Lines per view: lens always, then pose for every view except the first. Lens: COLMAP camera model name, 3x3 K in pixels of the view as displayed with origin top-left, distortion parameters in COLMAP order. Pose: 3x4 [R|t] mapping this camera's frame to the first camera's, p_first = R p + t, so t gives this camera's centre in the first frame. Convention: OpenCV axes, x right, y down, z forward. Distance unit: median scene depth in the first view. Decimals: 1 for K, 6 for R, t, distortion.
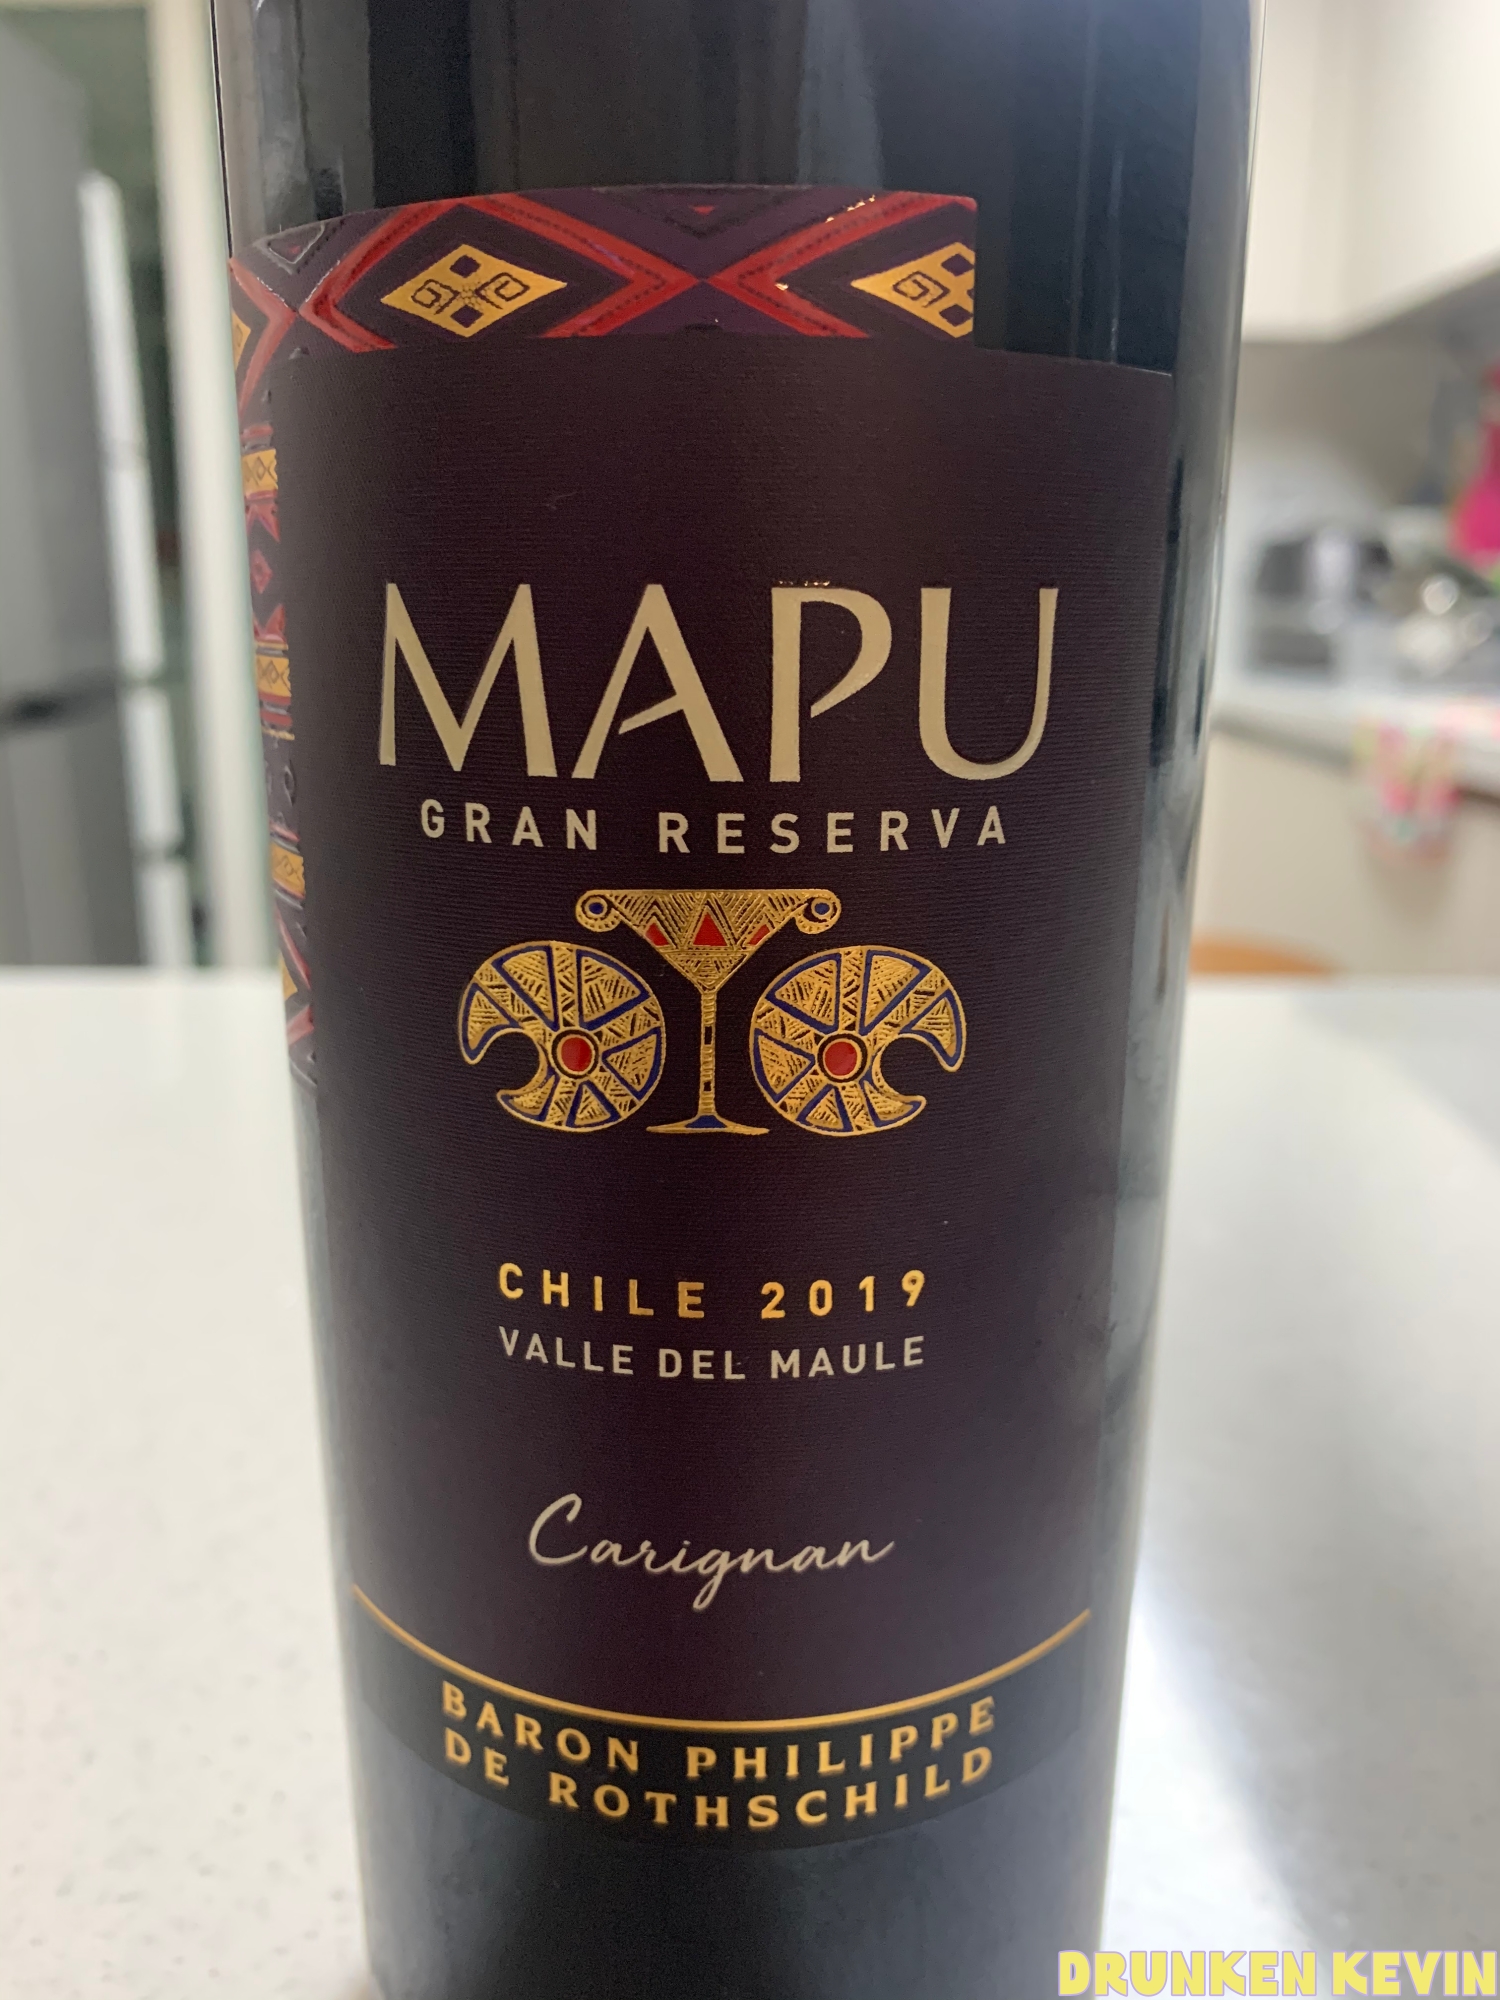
lens RADIAL K [[1542.0, 0, 735.0], [0, 1542.0, 1046.3], [0, 0, 1]] dist [0.026387, -0.077439]
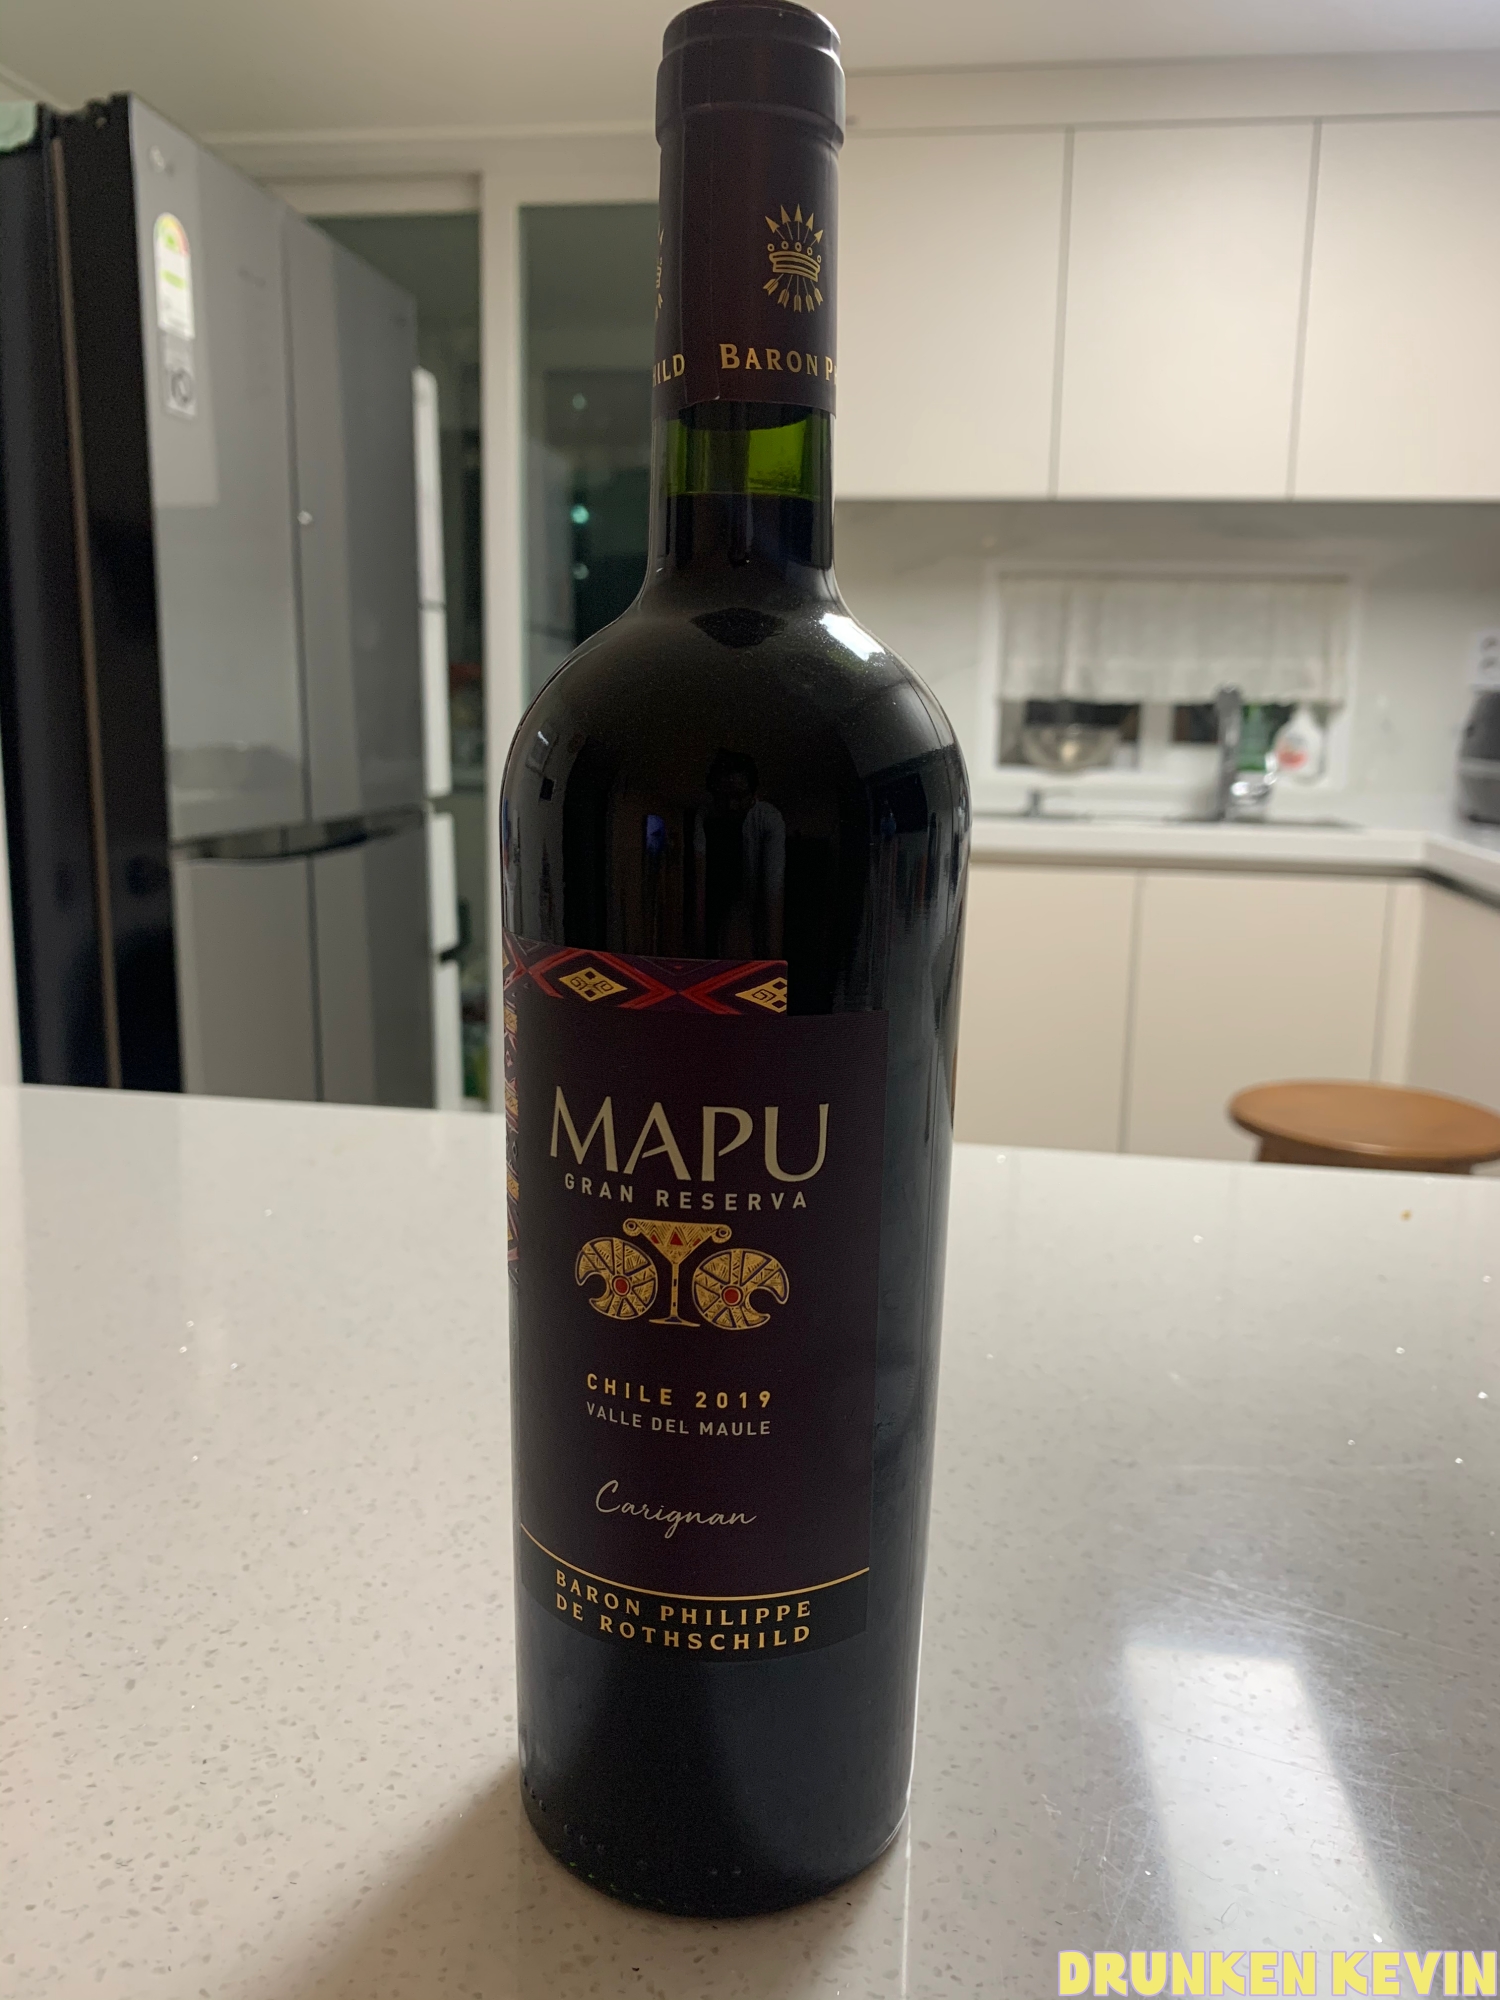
lens RADIAL K [[1542.0, 0, 746.2], [0, 1542.0, 994.5], [0, 0, 1]] dist [0.026387, -0.077439]
pose [[0.987011, 0.039261, -0.155780, 0.430348], [-0.053120, 0.994894, -0.085820, -0.243294], [0.151615, 0.092980, 0.984057, -1.319158]]
